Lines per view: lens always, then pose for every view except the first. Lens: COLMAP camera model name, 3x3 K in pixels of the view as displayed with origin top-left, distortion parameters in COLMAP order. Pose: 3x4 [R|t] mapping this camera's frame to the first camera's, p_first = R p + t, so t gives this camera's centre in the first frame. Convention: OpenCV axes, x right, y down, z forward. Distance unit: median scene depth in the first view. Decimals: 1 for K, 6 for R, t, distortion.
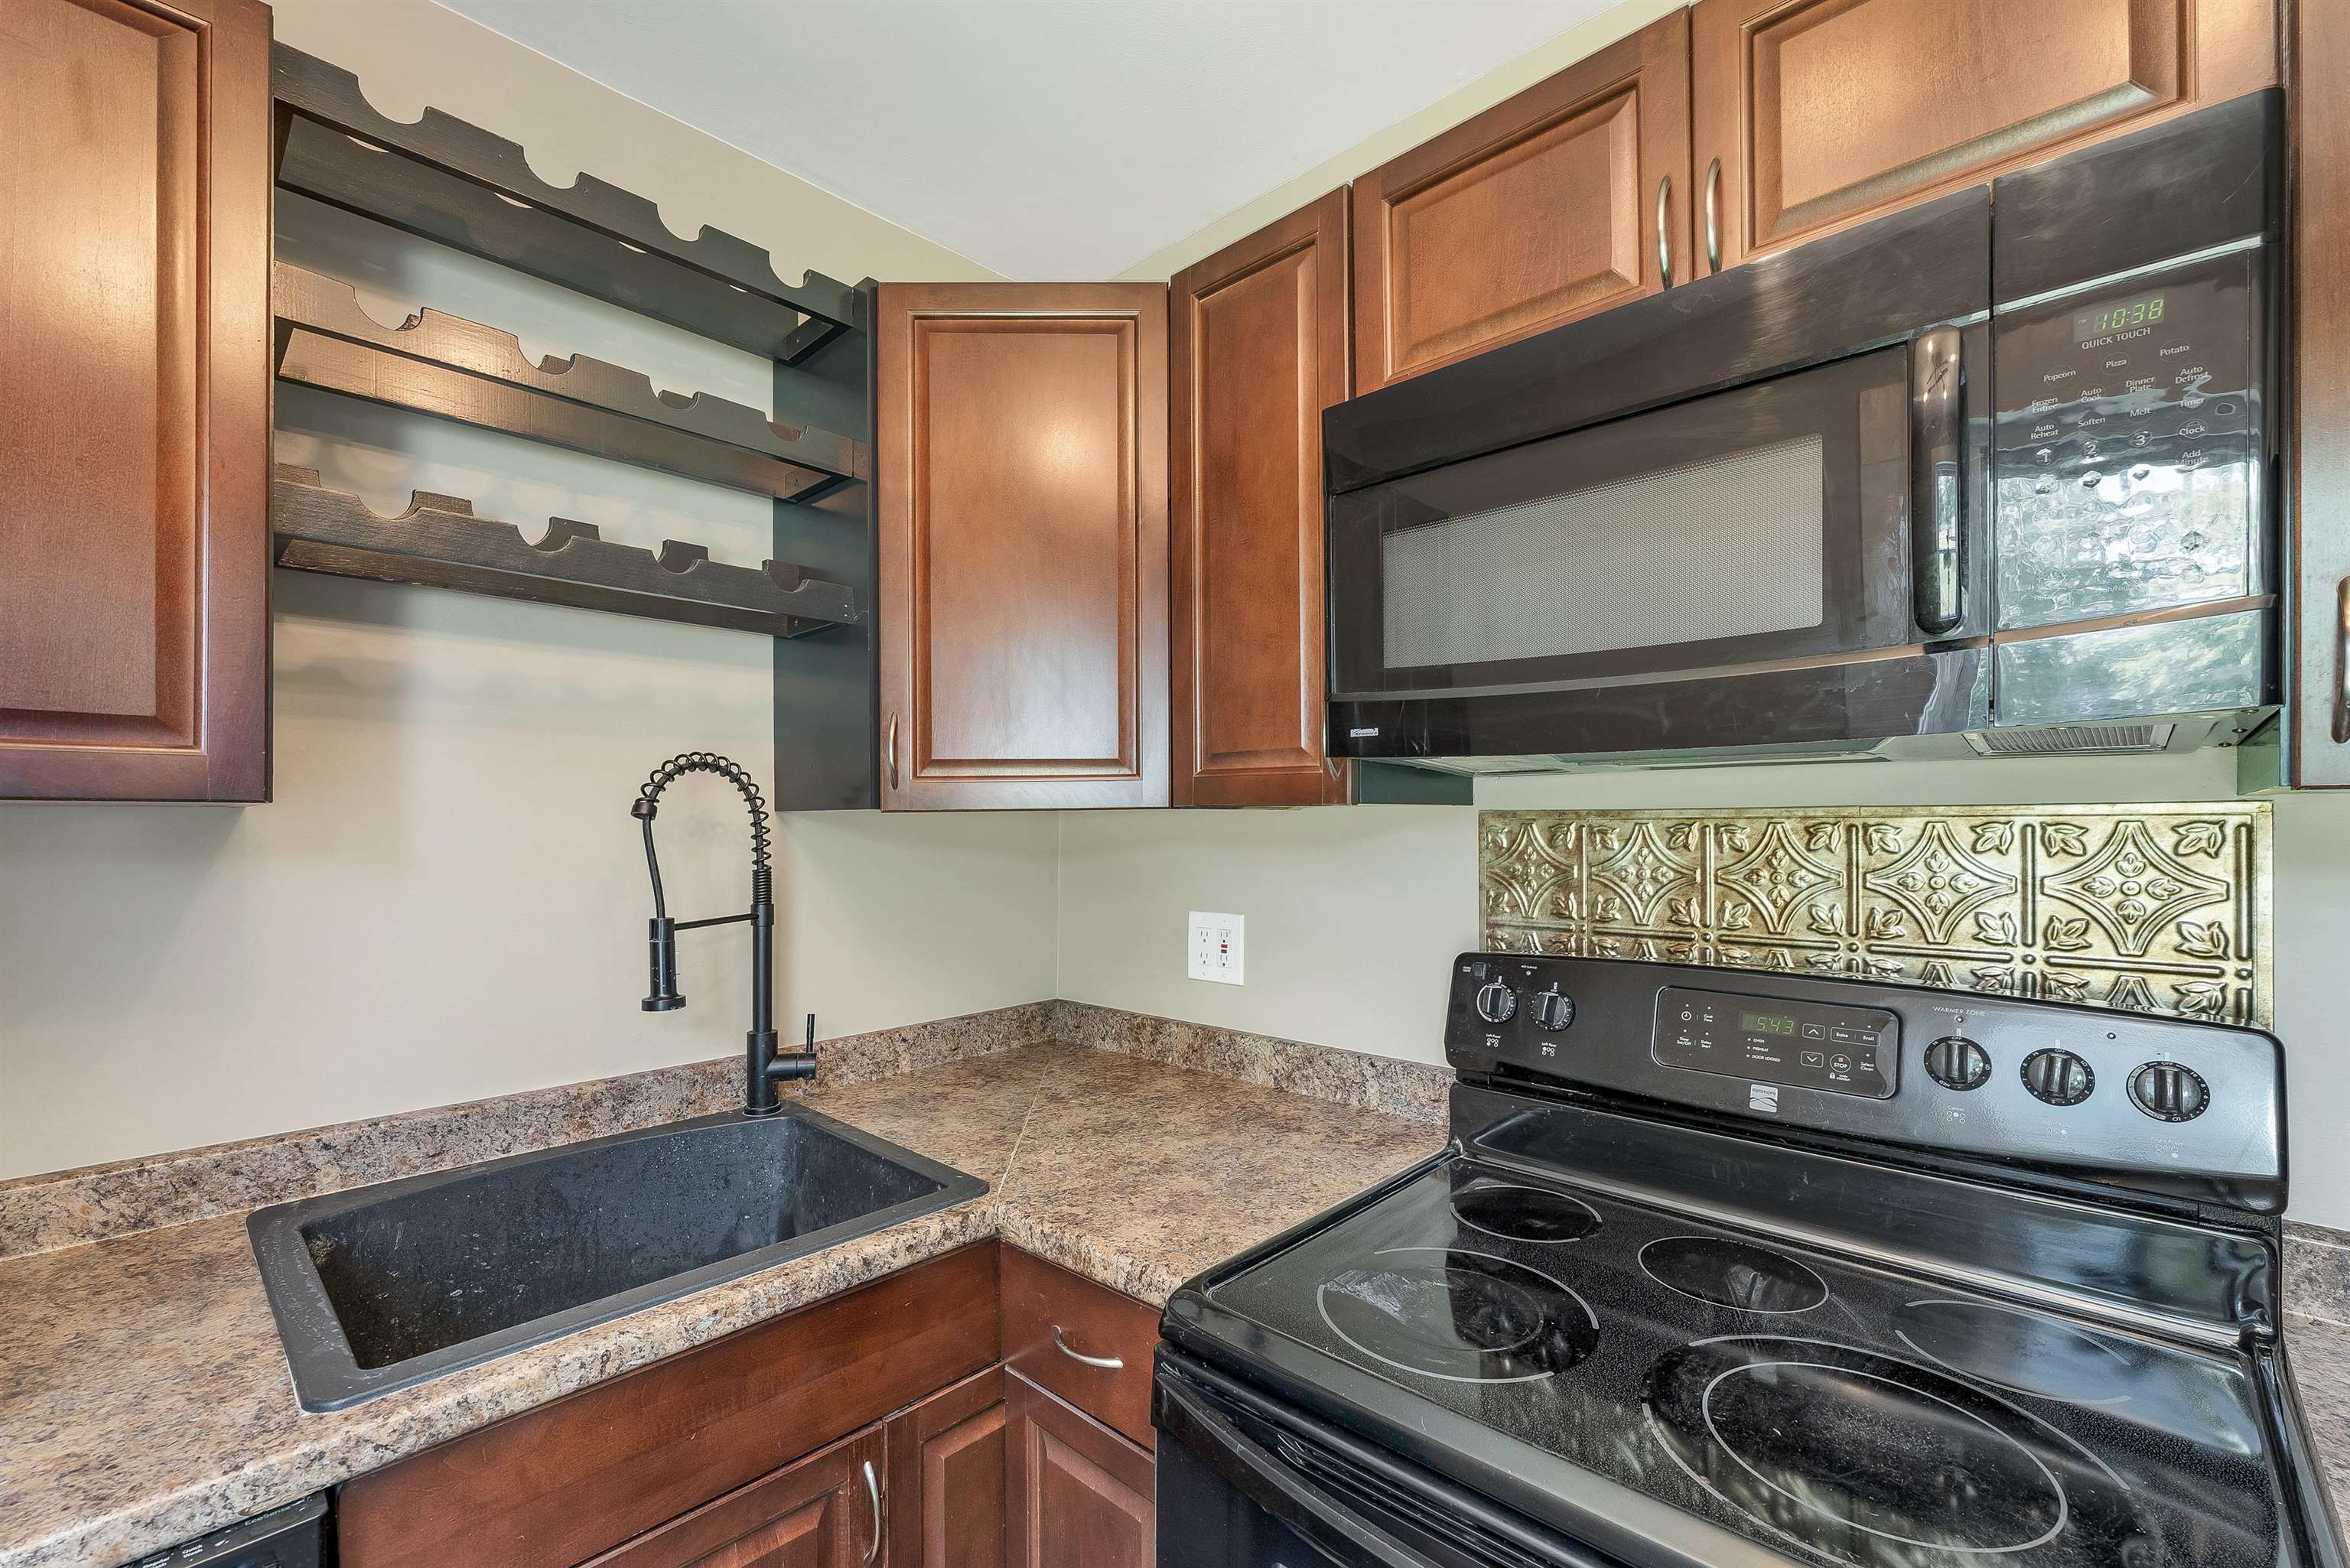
lens RADIAL K [[965.1, 0, 1154.3], [0, 965.1, 805.1], [0, 0, 1]] dist [-0.003003, 0.000079]
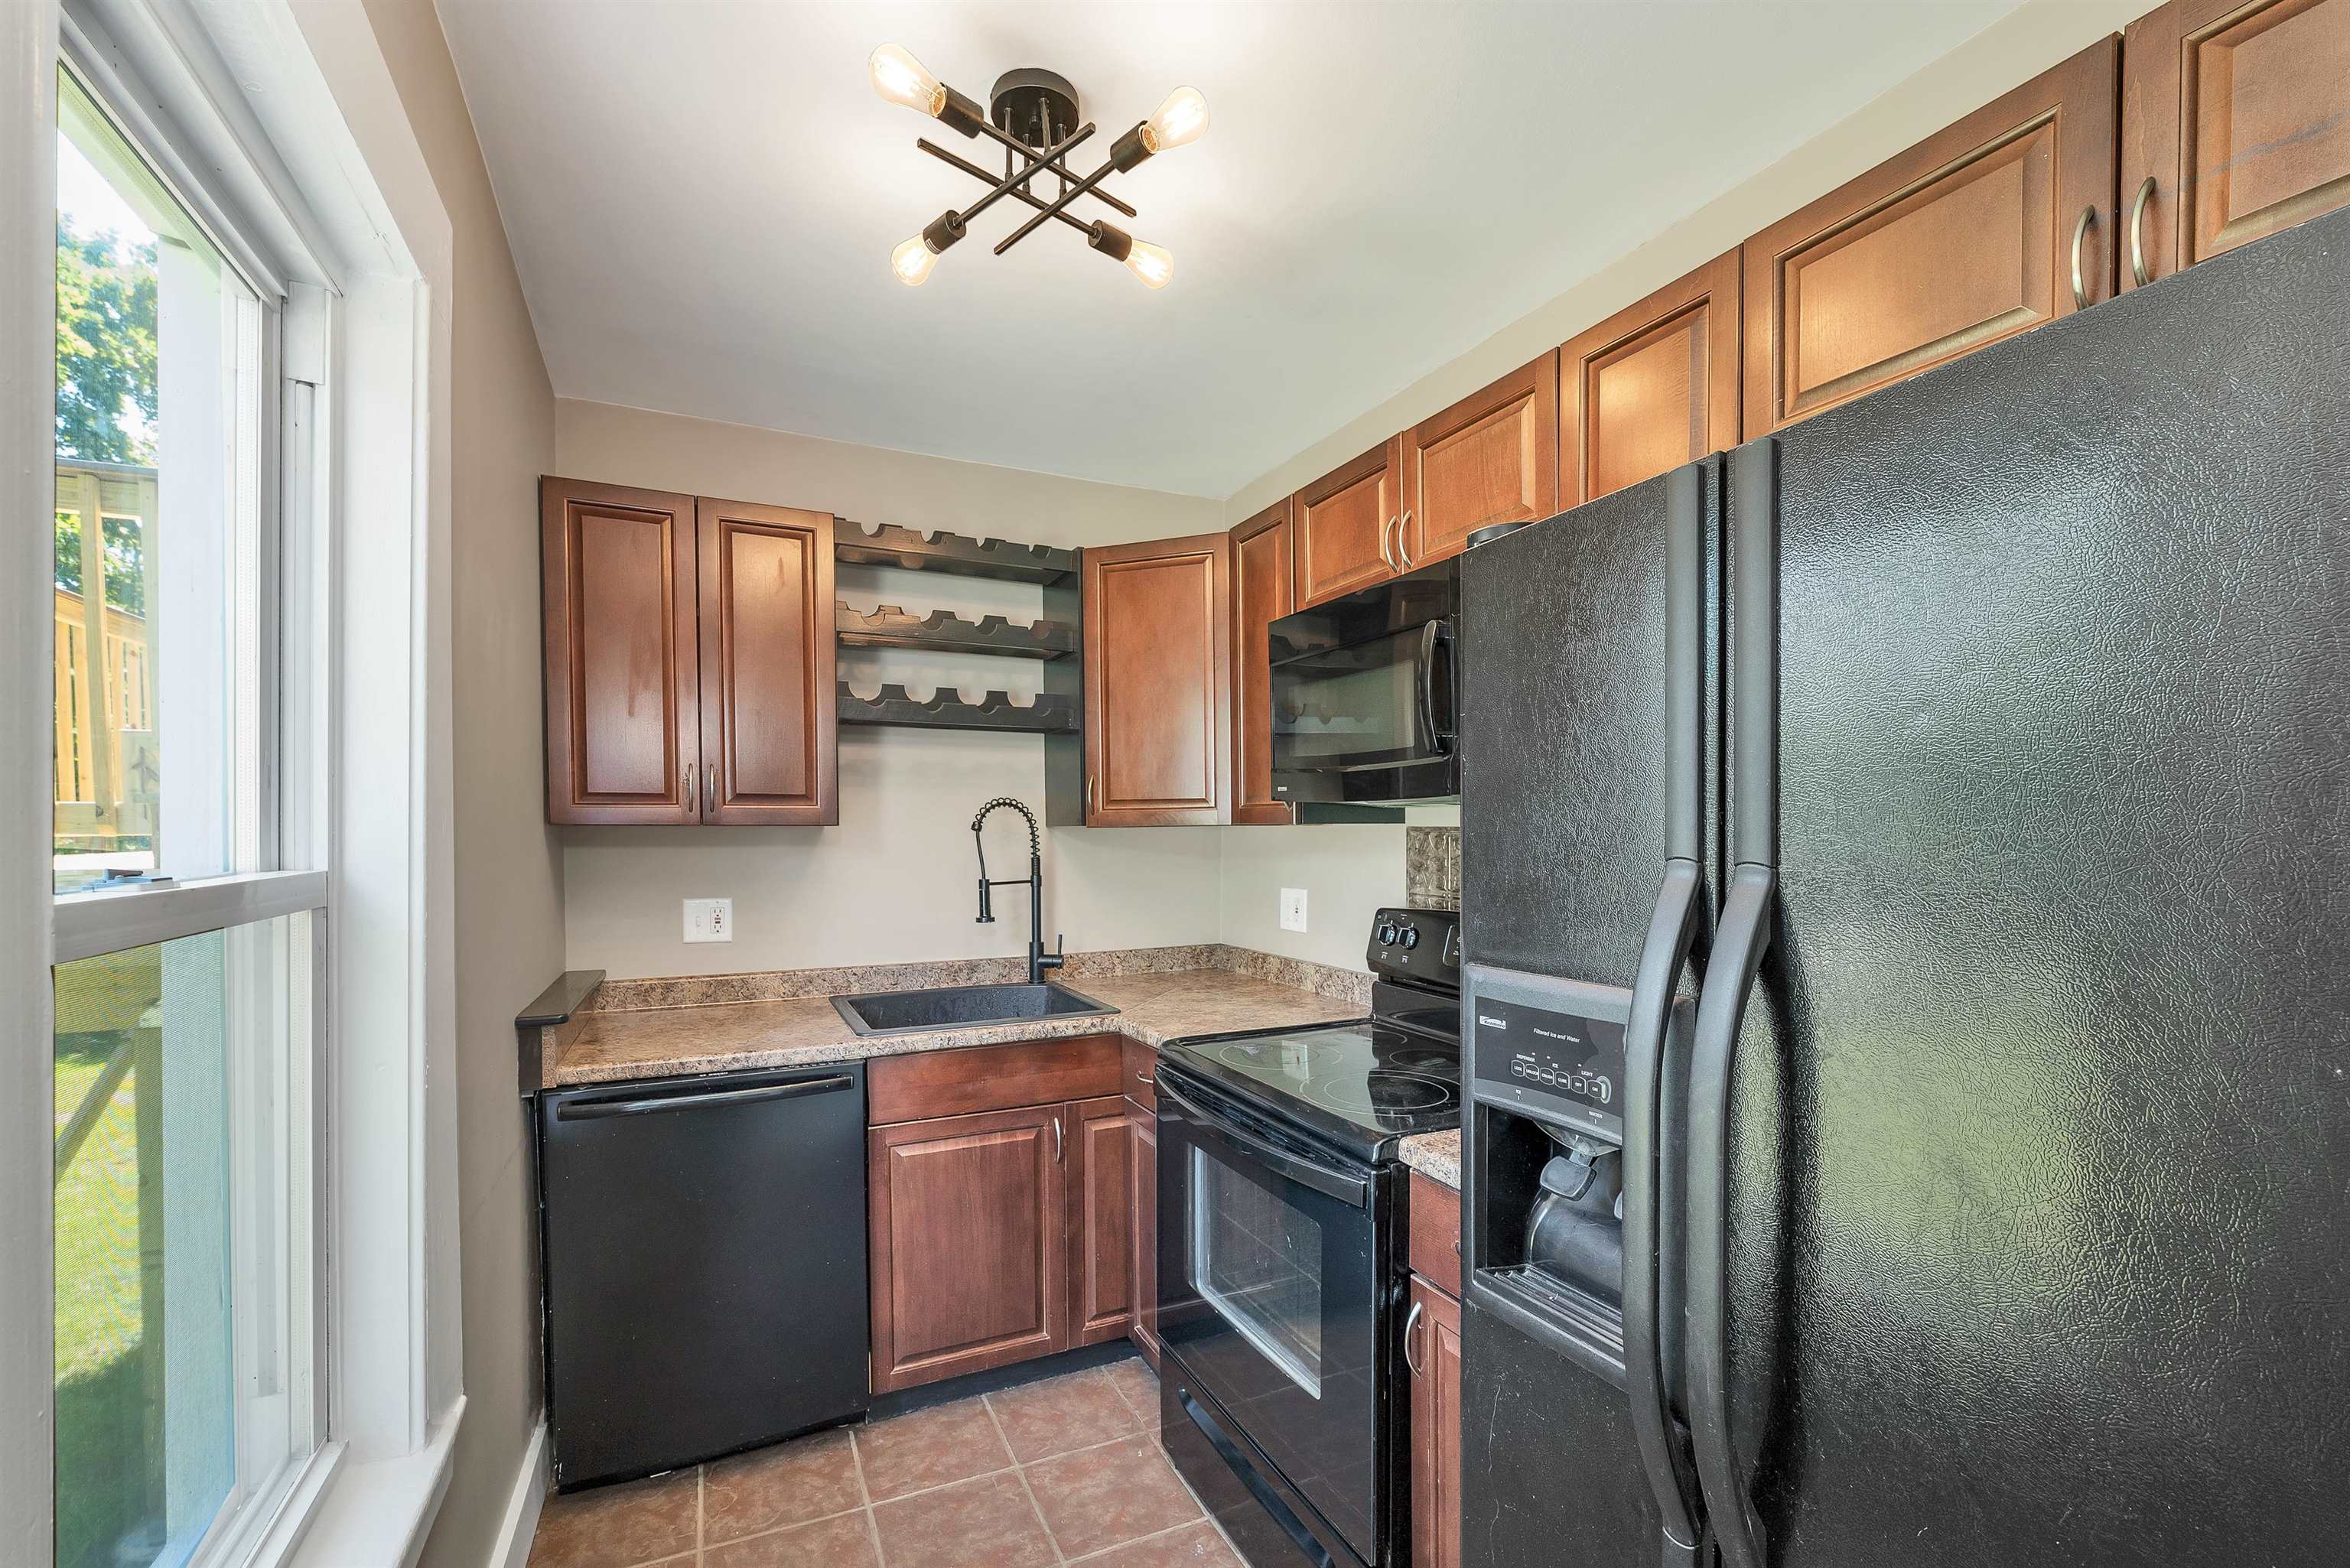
lens RADIAL K [[965.1, 0, 1165.0], [0, 965.1, 840.5], [0, 0, 1]] dist [-0.003003, 0.000079]
pose [[0.933726, 0.004783, -0.357956, 0.560695], [0.006245, 0.999541, 0.029645, -0.023785], [0.357934, -0.029916, 0.933268, -0.749477]]
